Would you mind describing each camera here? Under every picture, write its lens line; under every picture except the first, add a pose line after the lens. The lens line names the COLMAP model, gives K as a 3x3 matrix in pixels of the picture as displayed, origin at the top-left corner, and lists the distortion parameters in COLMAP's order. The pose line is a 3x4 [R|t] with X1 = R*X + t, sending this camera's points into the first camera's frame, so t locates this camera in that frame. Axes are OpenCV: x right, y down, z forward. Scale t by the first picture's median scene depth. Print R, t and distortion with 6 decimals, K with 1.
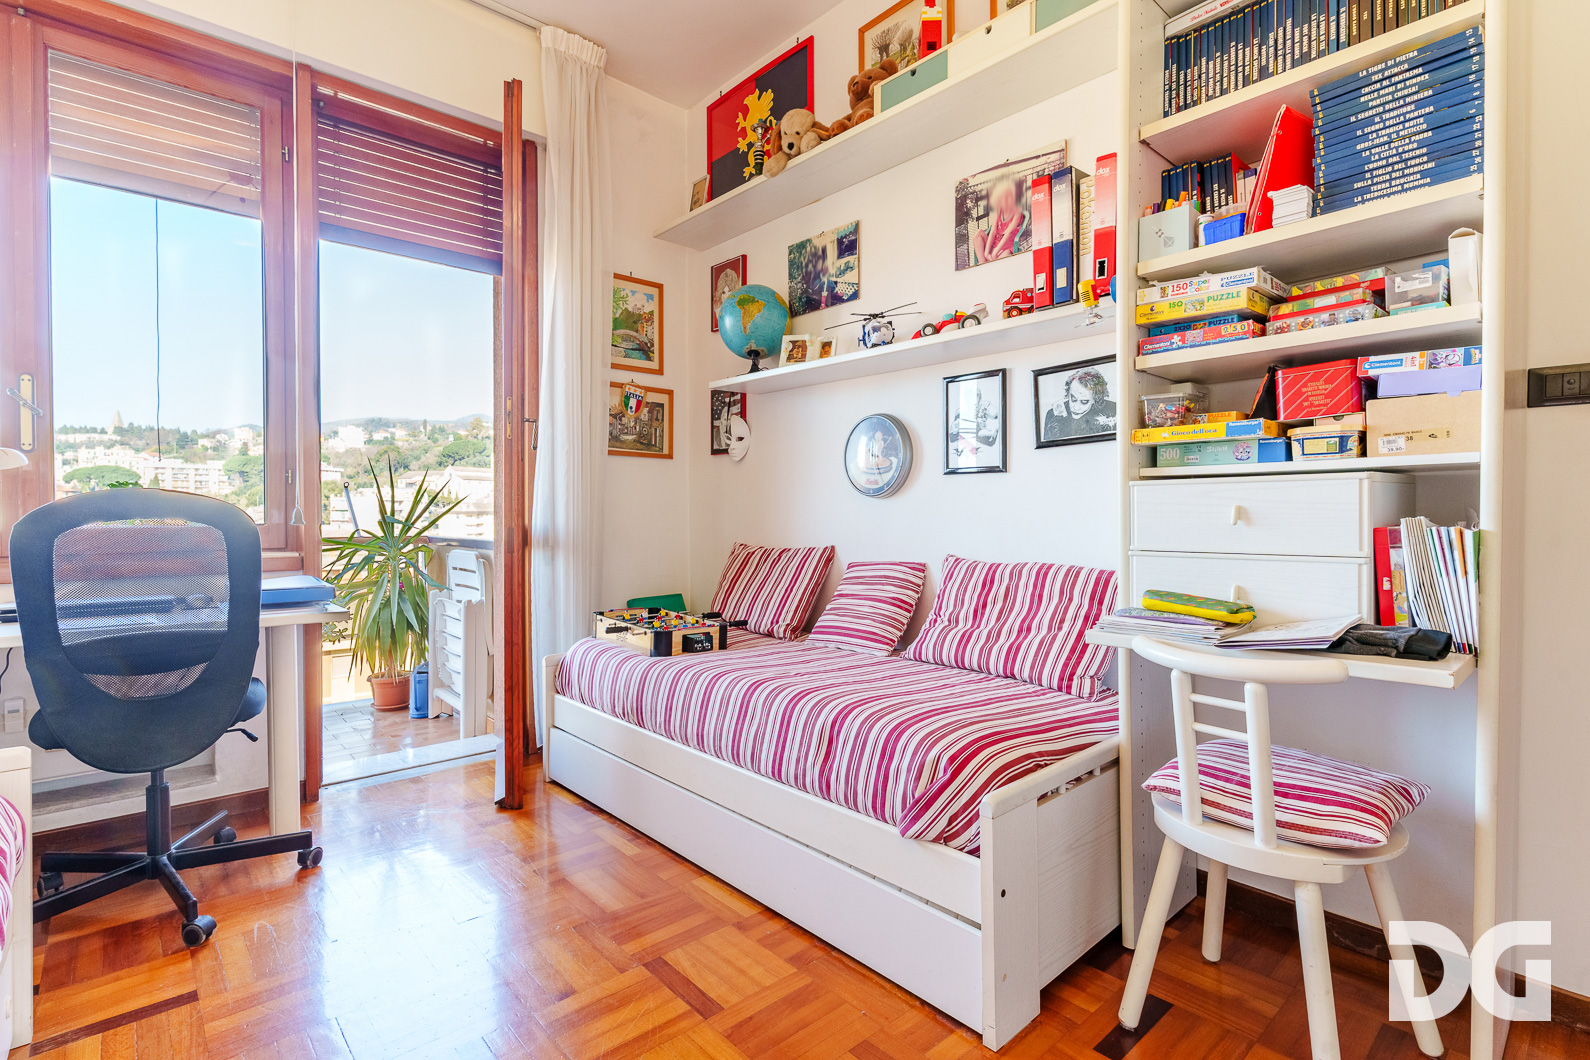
lens RADIAL K [[768.1, 0, 798.3], [0, 768.1, 519.5], [0, 0, 1]] dist [-0.000872, 0.000238]
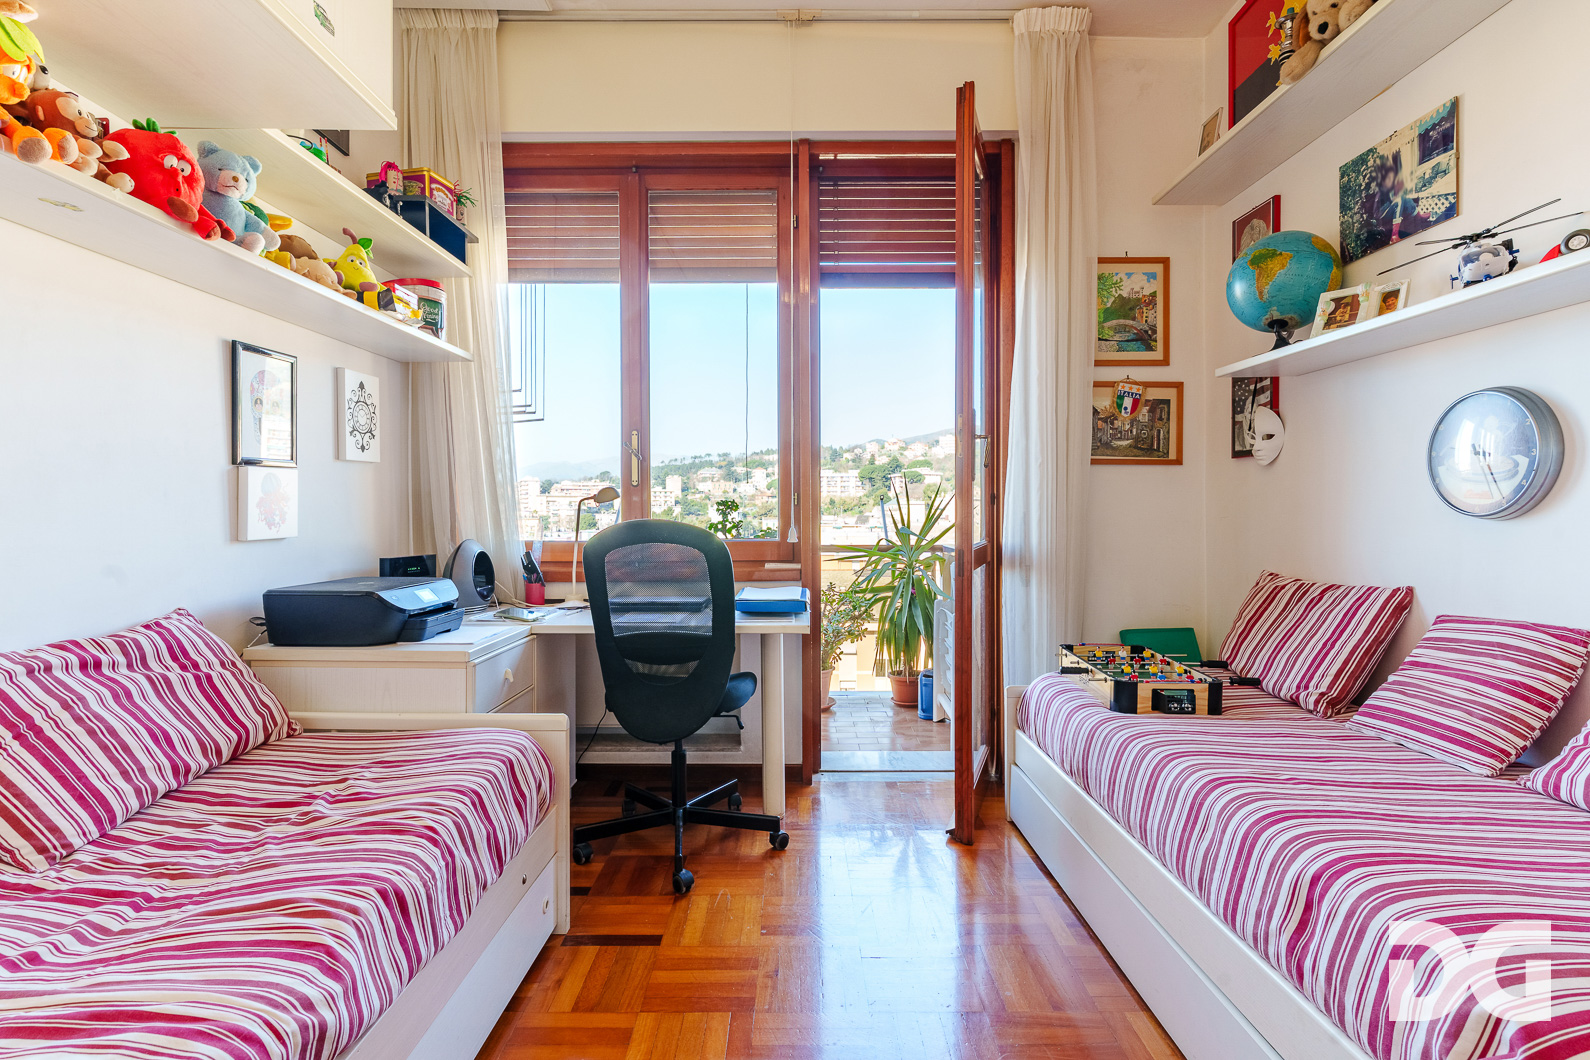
lens RADIAL K [[757.4, 0, 796.5], [0, 757.4, 514.4], [0, 0, 1]] dist [-0.000264, 0.000406]
pose [[0.739870, 0.002488, -0.672746, 0.095693], [-0.003416, 0.999994, -0.000059, -0.028730], [0.672742, 0.002342, 0.739874, 0.137556]]
